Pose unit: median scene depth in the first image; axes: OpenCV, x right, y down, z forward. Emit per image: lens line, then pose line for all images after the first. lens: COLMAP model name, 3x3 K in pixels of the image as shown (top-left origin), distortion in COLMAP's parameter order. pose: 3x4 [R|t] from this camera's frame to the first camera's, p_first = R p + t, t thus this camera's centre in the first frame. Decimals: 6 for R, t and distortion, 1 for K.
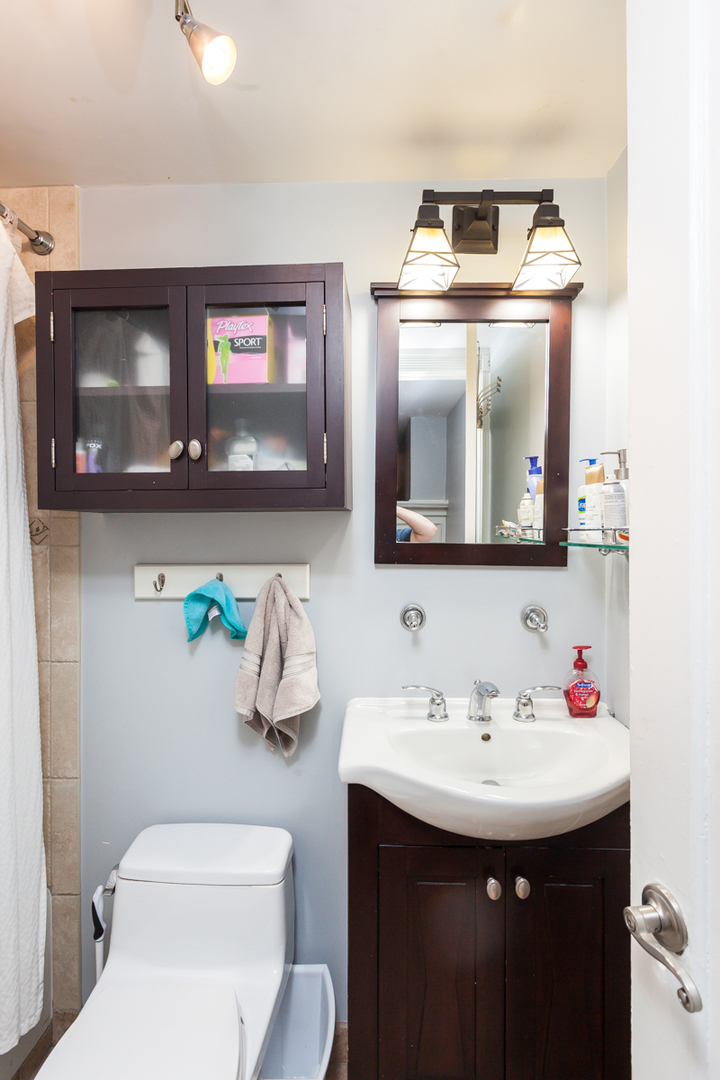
lens RADIAL K [[514.8, 0, 360.0], [0, 514.8, 540.0], [0, 0, 1]] dist [0.003690, 0.000850]
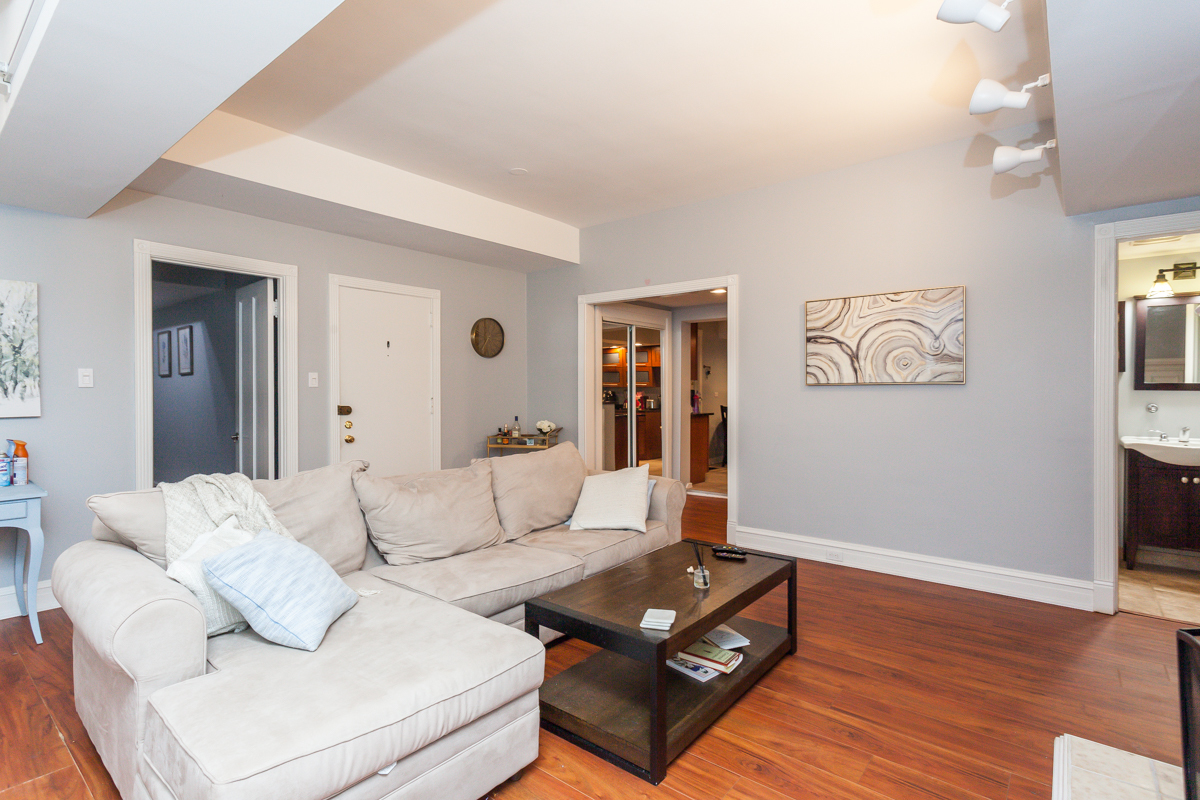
lens RADIAL K [[572.0, 0, 600.0], [0, 572.0, 400.0], [0, 0, 1]] dist [0.003690, 0.000850]
pose [[0.792669, 0.002671, -0.609646, -0.407412], [0.006639, 0.999893, 0.013013, 0.042287], [0.609616, -0.014362, 0.792567, -3.588619]]
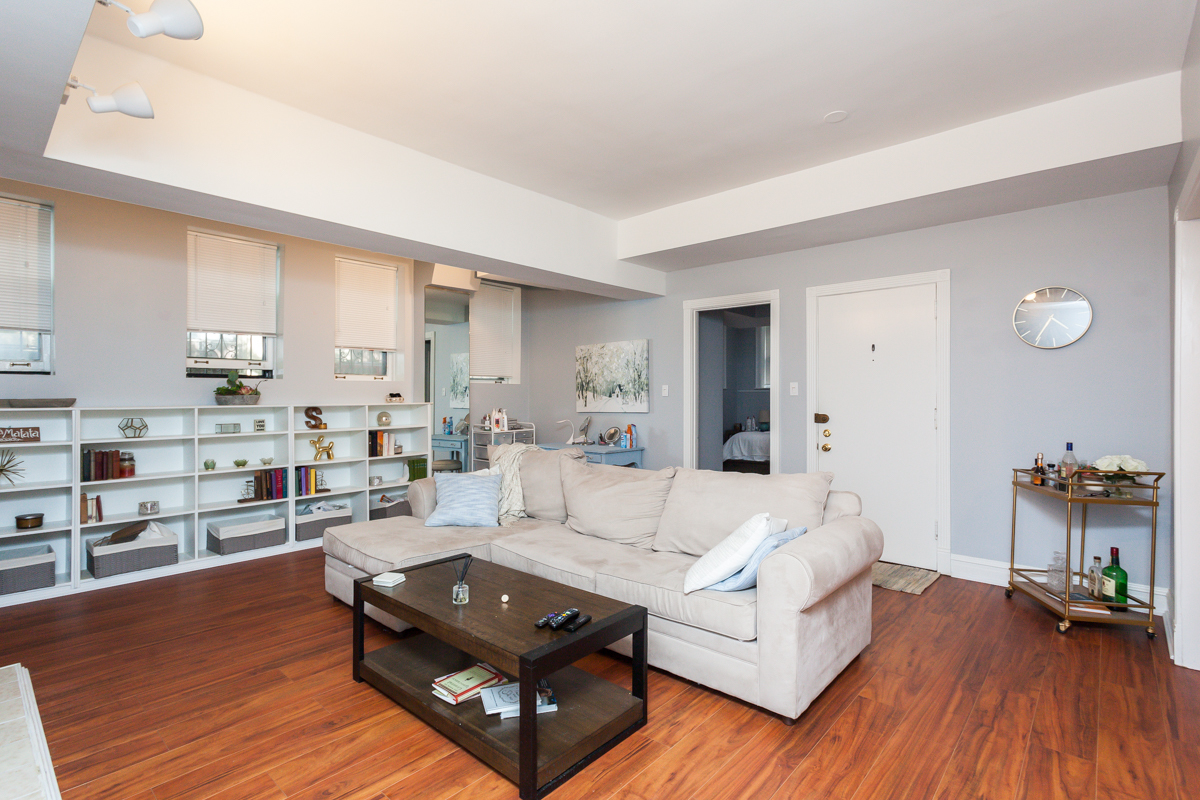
lens RADIAL K [[572.0, 0, 600.0], [0, 572.0, 400.0], [0, 0, 1]] dist [0.003690, 0.000850]
pose [[-0.648118, -0.002719, -0.761535, 0.207986], [-0.004739, 0.999989, 0.000463, 0.012634], [0.761525, 0.003909, -0.648124, 4.976197]]
